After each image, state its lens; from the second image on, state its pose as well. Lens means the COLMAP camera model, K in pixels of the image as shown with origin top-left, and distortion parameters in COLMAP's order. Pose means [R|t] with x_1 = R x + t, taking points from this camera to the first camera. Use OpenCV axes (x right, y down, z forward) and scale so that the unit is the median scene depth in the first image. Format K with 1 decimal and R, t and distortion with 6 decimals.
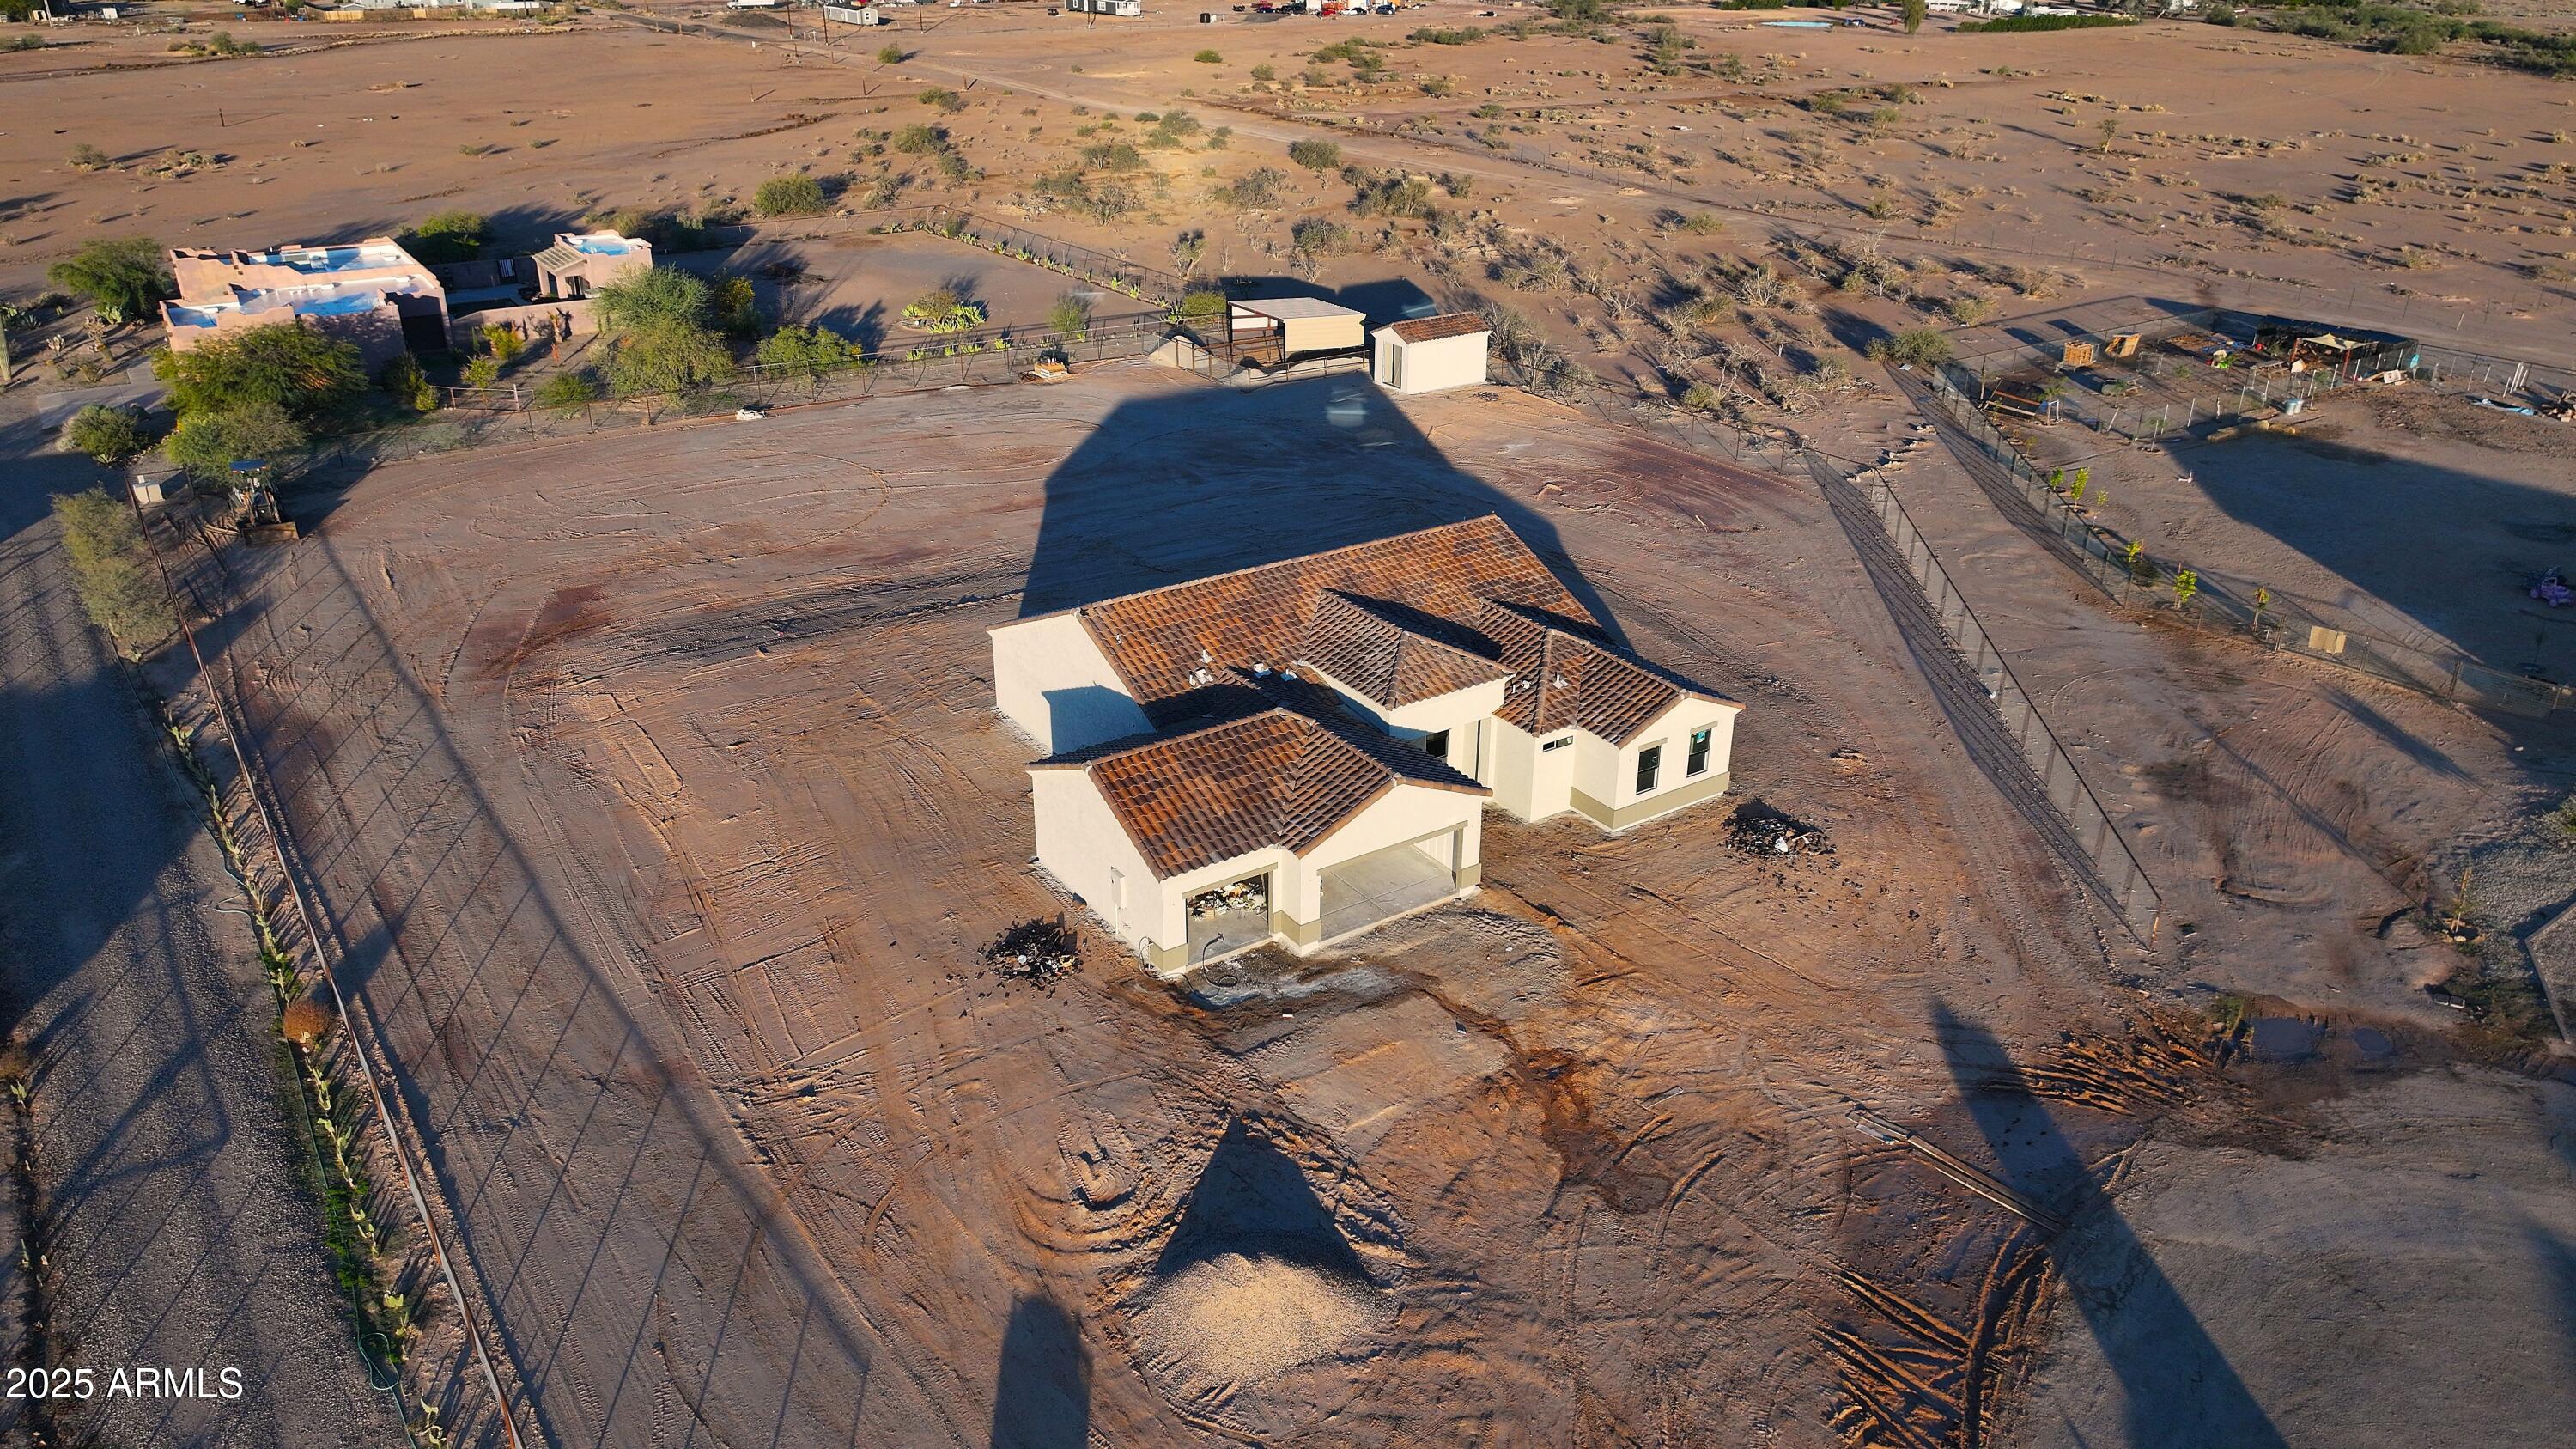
lens RADIAL K [[1816.7, 0, 1285.9], [0, 1816.7, 726.4], [0, 0, 1]] dist [0.001460, 0.003055]
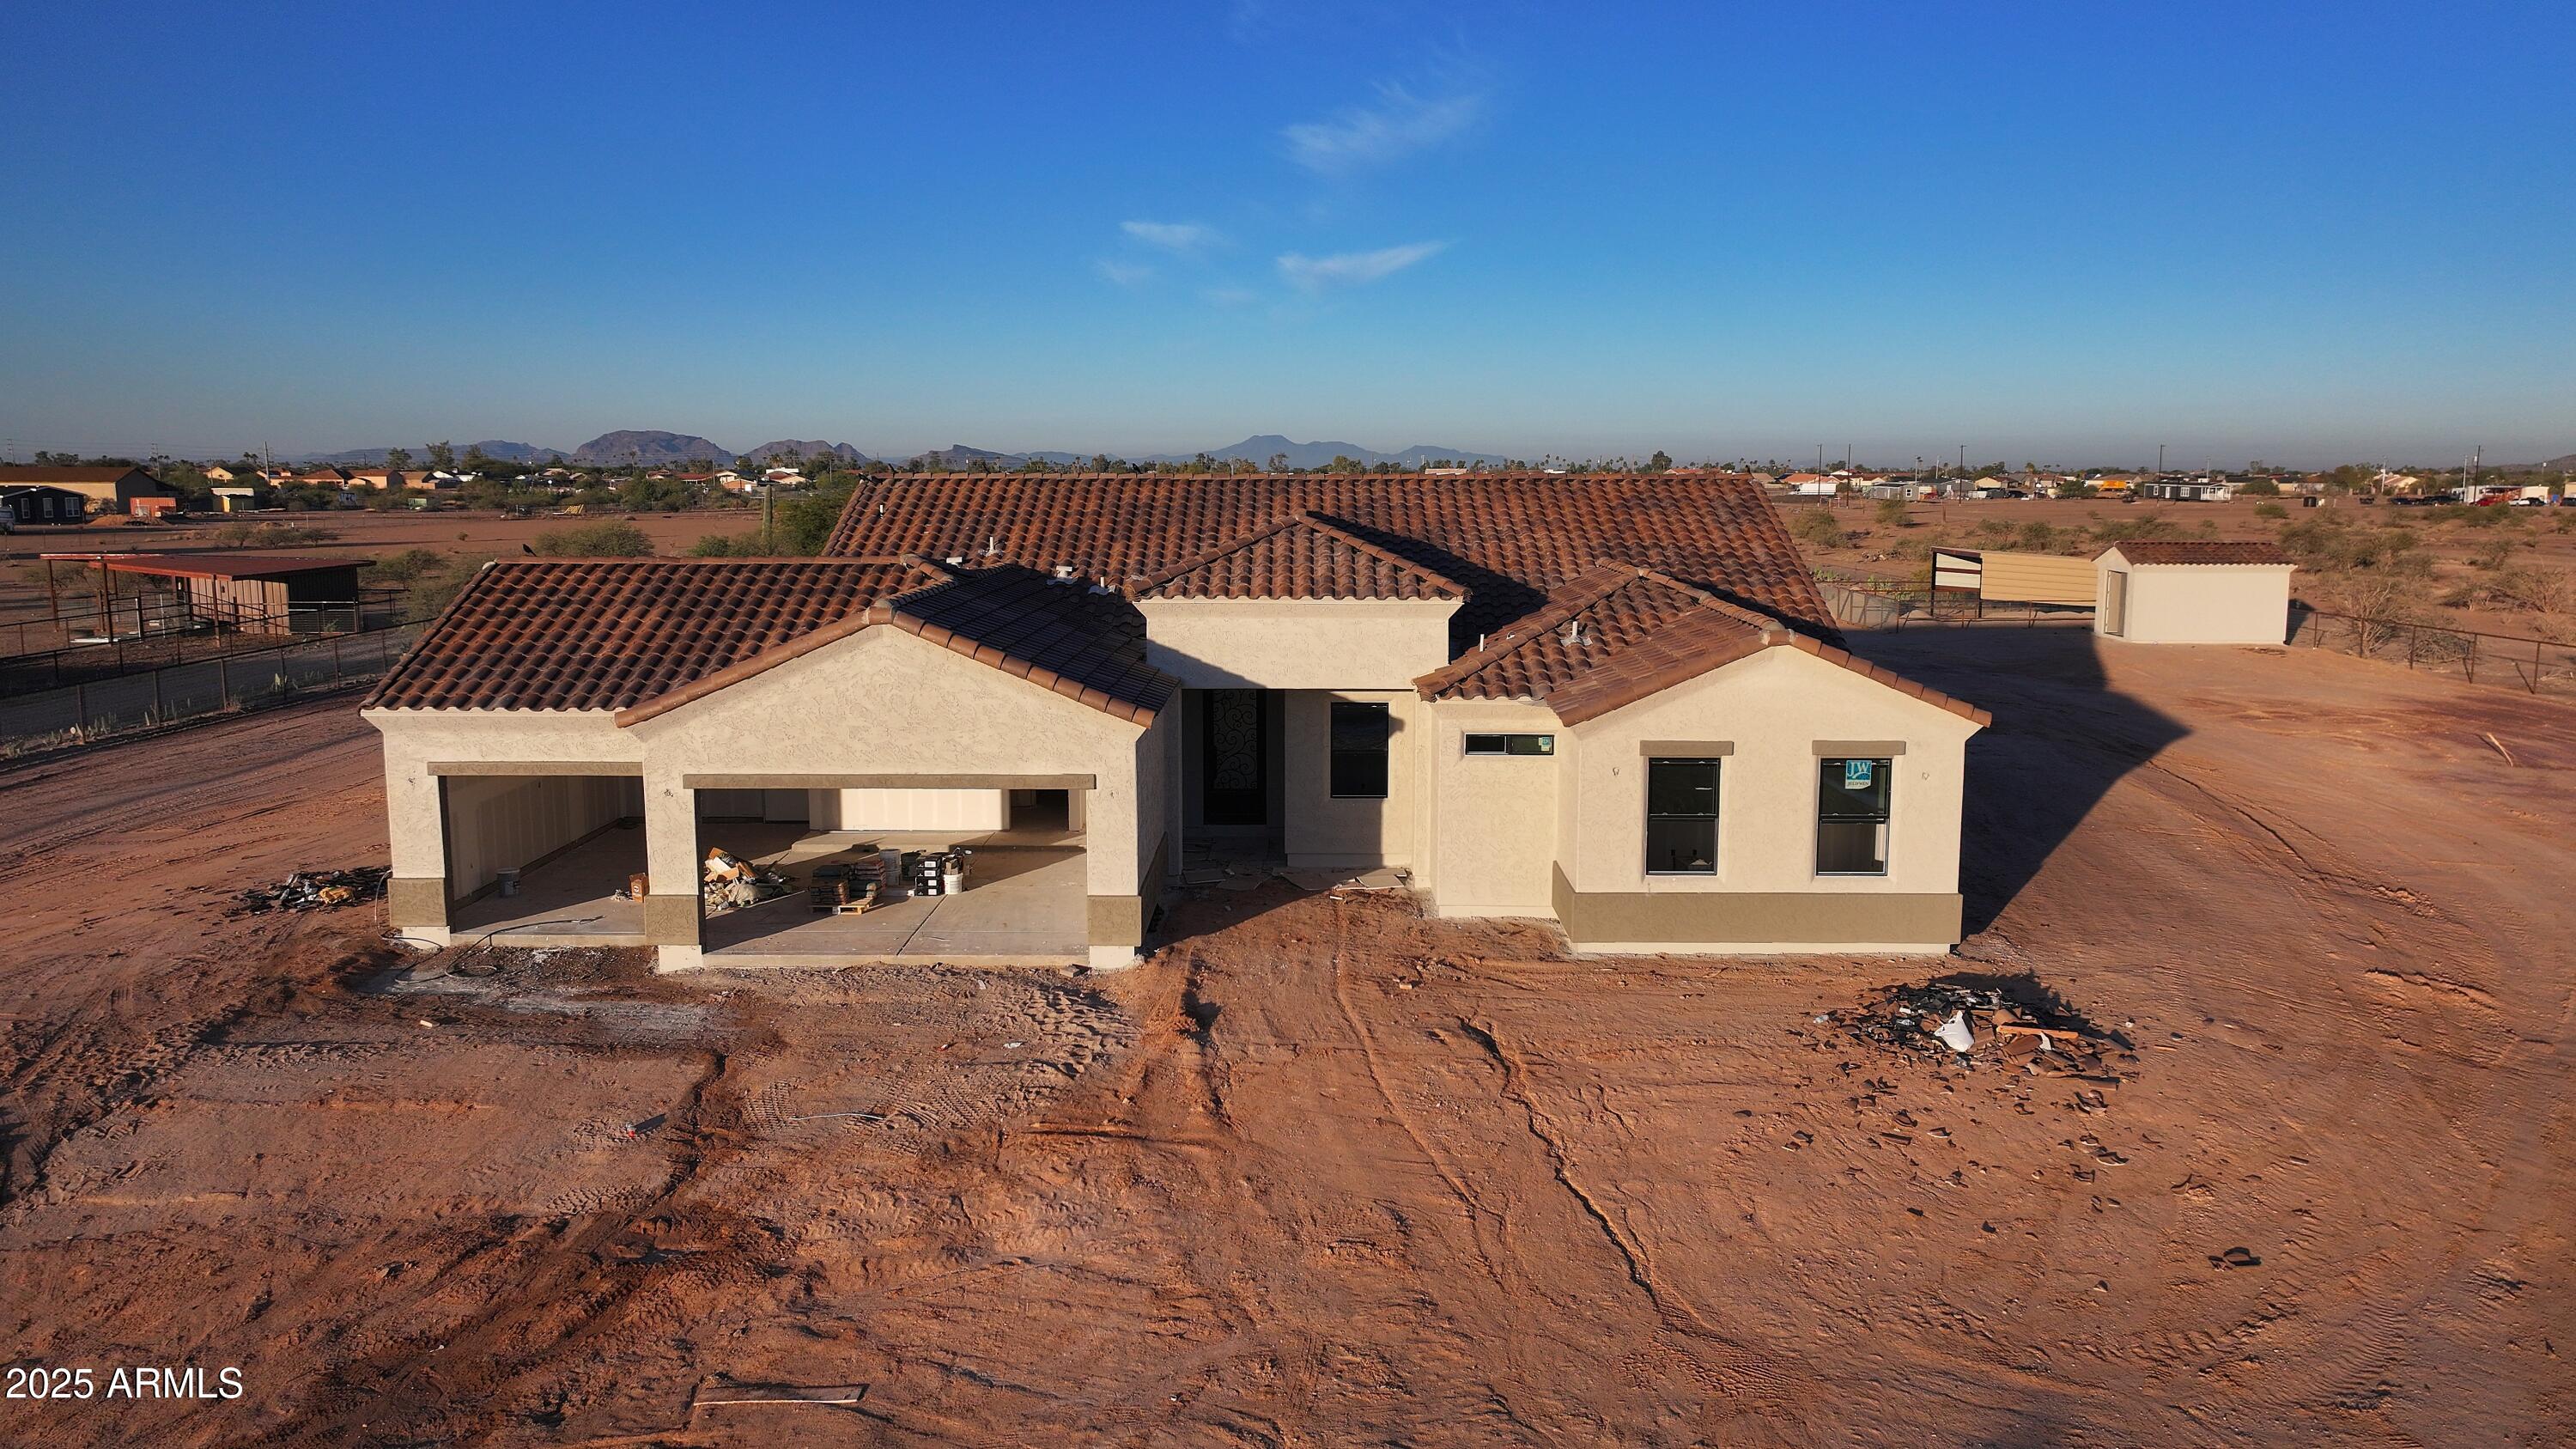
lens RADIAL K [[1816.7, 0, 1293.6], [0, 1816.7, 717.8], [0, 0, 1]] dist [0.001460, 0.003055]
pose [[0.824182, 0.074064, -0.561461, 0.396707], [-0.236083, 0.946093, -0.221749, 0.128433], [0.514770, 0.315313, 0.797238, 0.684726]]
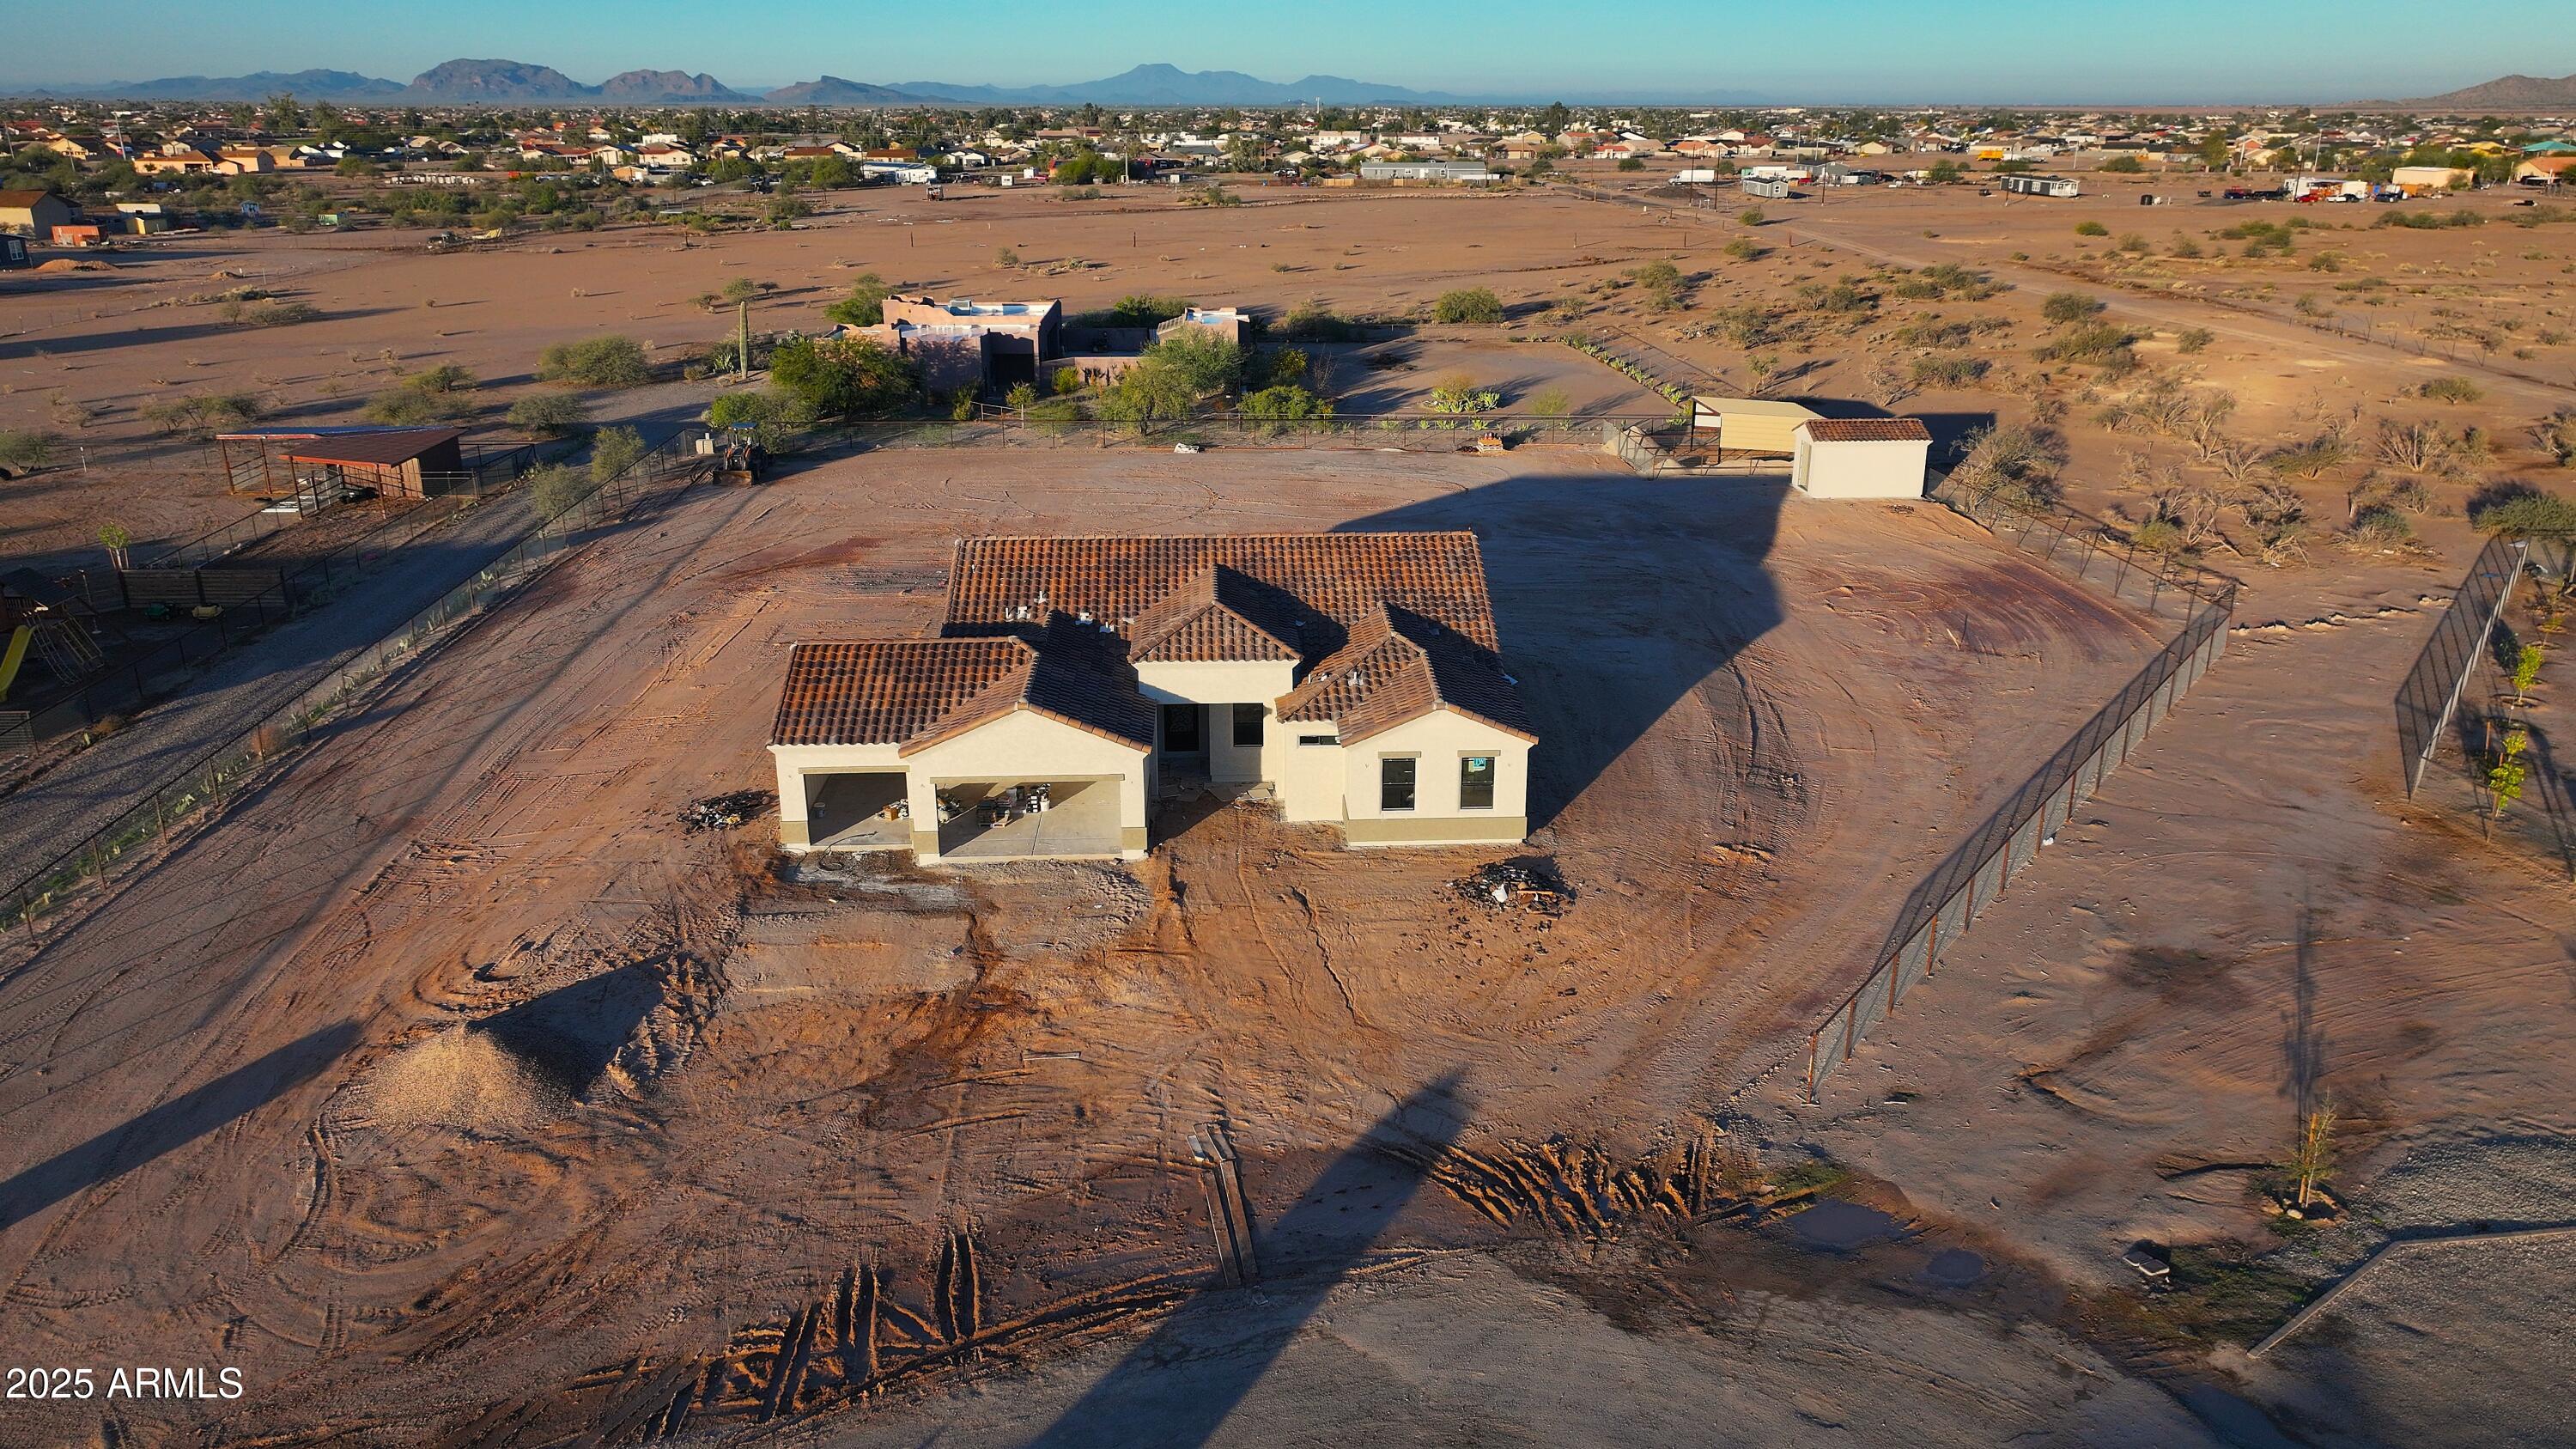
lens RADIAL K [[1816.7, 0, 1289.2], [0, 1816.7, 726.0], [0, 0, 1]] dist [0.001460, 0.003055]
pose [[0.854021, 0.165559, -0.493192, 0.652441], [-0.214936, 0.975605, -0.044688, 0.052396], [0.473763, 0.144169, 0.868772, 0.219693]]
